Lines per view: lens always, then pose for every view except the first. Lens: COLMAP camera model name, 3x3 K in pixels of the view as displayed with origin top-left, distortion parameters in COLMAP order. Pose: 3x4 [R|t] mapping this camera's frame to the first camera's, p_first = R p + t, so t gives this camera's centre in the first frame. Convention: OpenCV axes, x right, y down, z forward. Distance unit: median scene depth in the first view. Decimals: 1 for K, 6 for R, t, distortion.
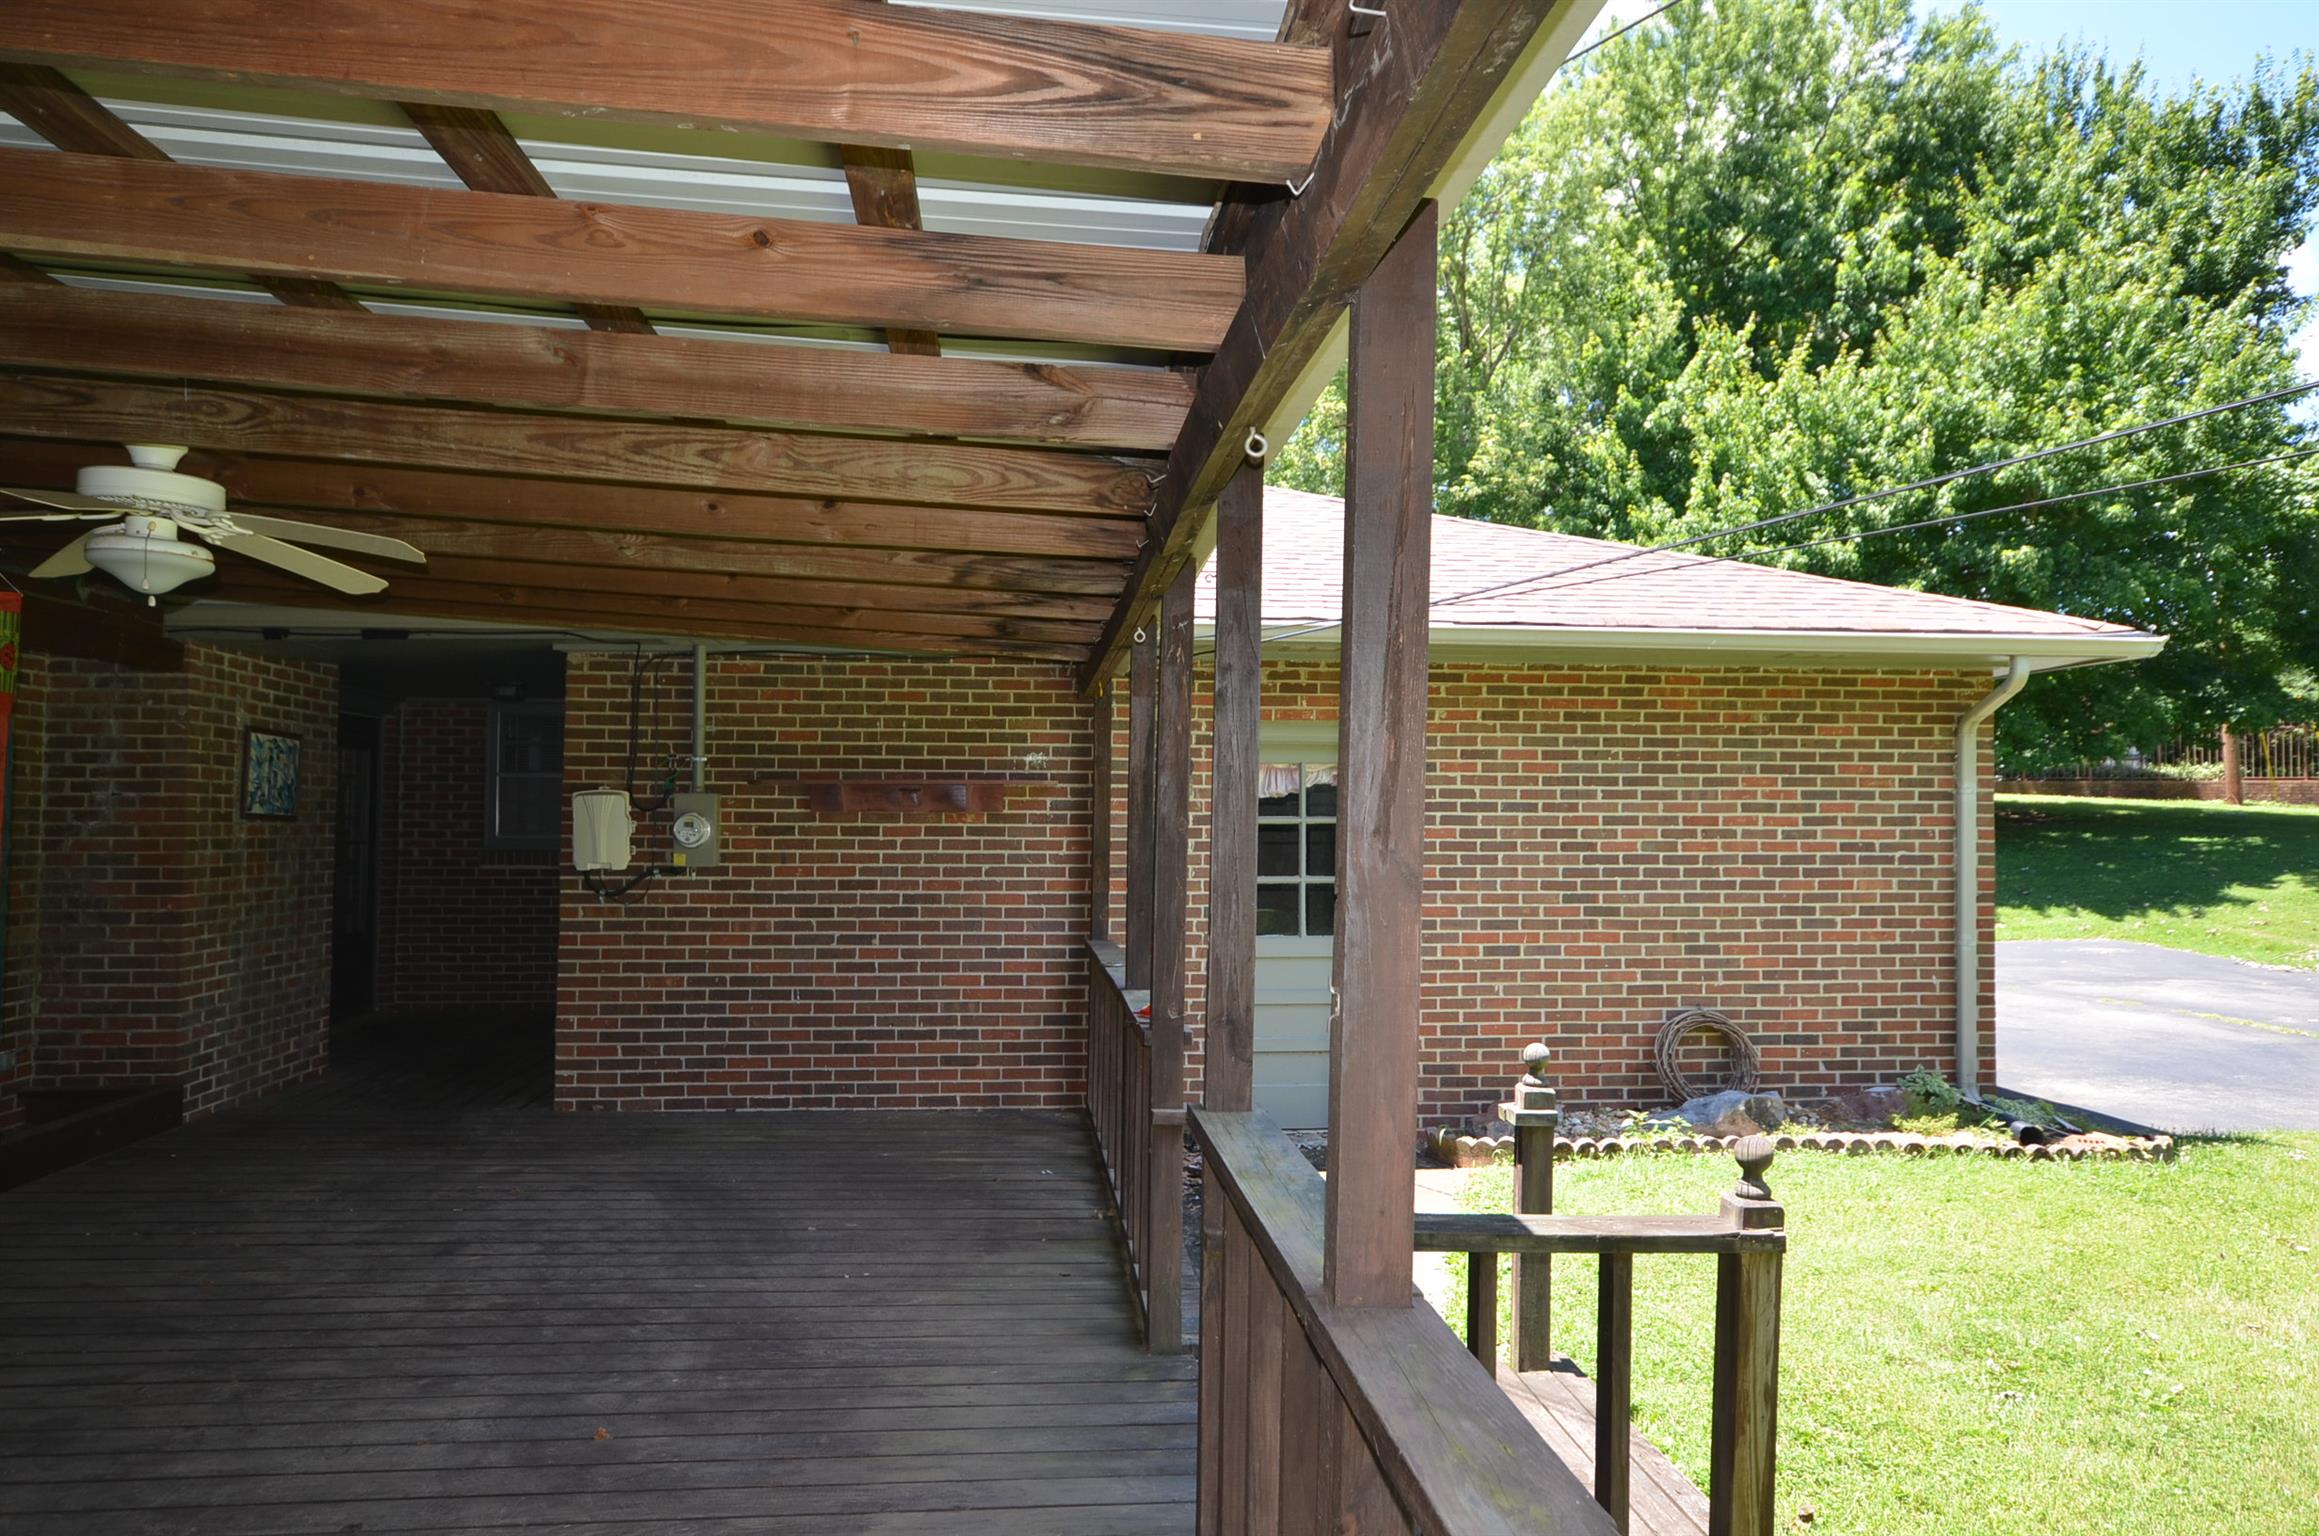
lens RADIAL K [[1505.0, 0, 1156.4], [0, 1505.0, 770.8], [0, 0, 1]] dist [0.004698, 0.015426]
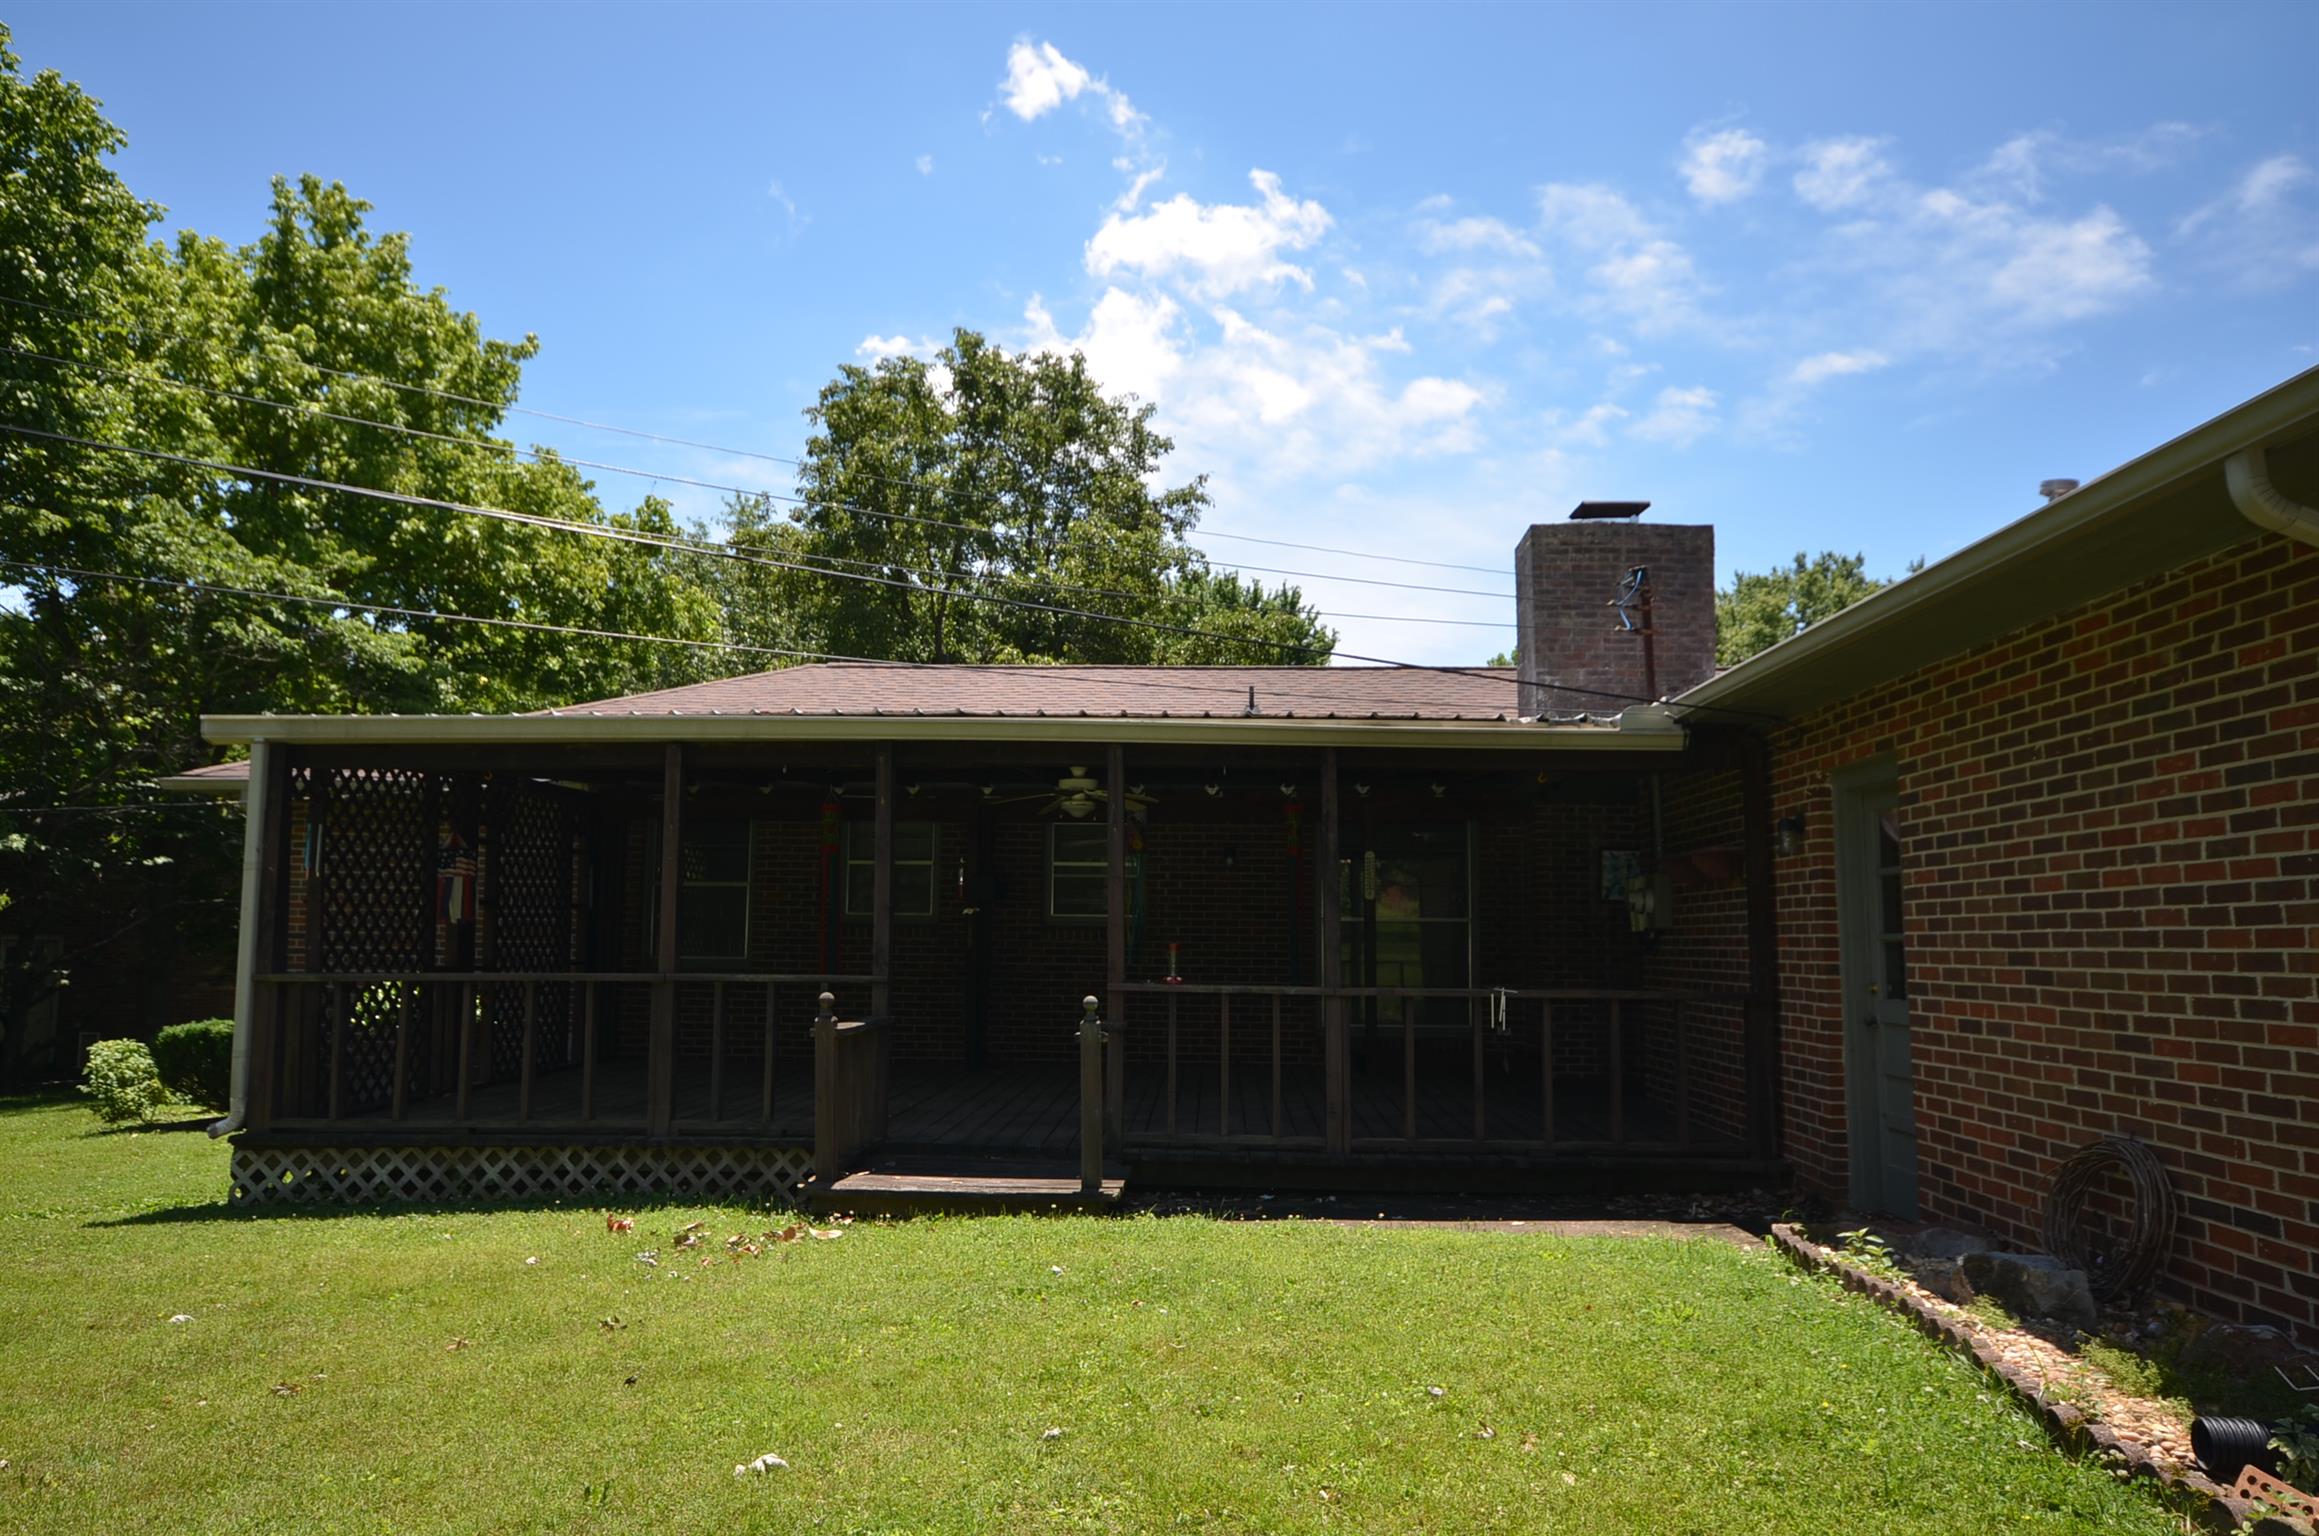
lens RADIAL K [[1505.0, 0, 1161.7], [0, 1505.0, 772.1], [0, 0, 1]] dist [0.004698, 0.015426]
pose [[-0.137162, -0.117406, -0.983566, 1.547206], [0.018872, 0.992461, -0.121099, 0.111737], [0.990369, -0.035172, -0.133912, 1.018546]]
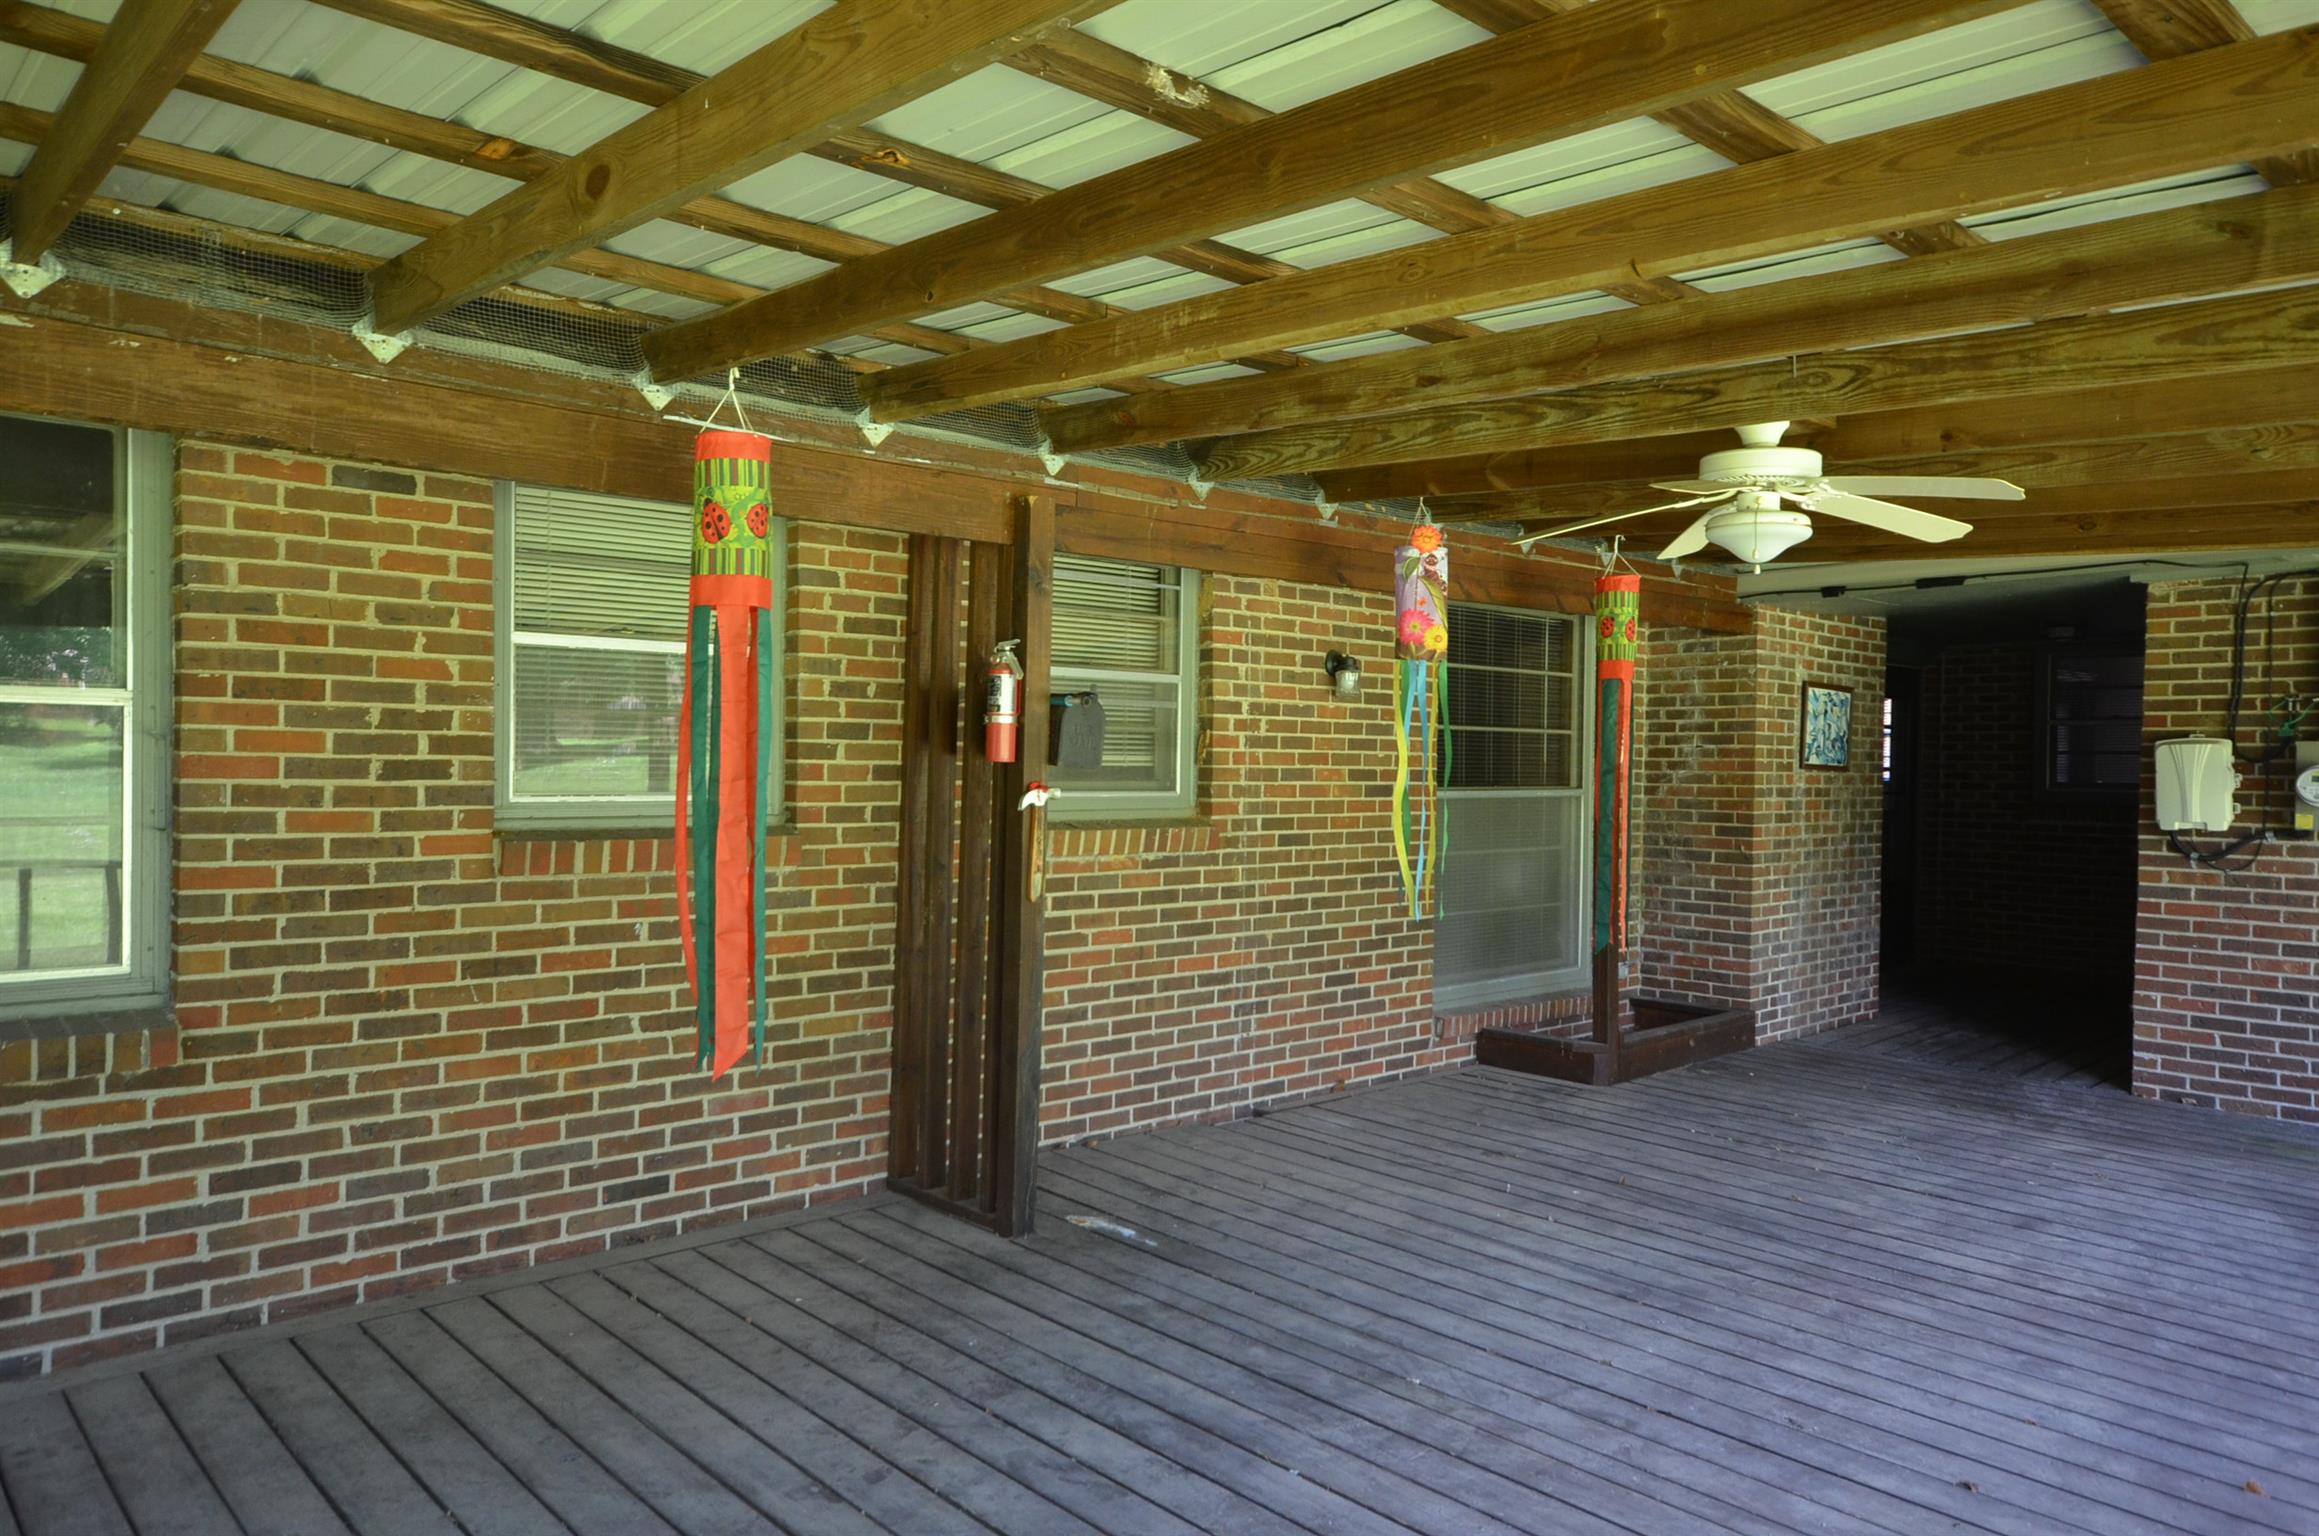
lens RADIAL K [[1505.0, 0, 1155.9], [0, 1505.0, 770.0], [0, 0, 1]] dist [0.004698, 0.015426]
pose [[0.614035, 0.005998, -0.789256, -0.048557], [0.019942, 0.999534, 0.023111, -0.001113], [0.789027, -0.029930, 0.613629, -0.008434]]
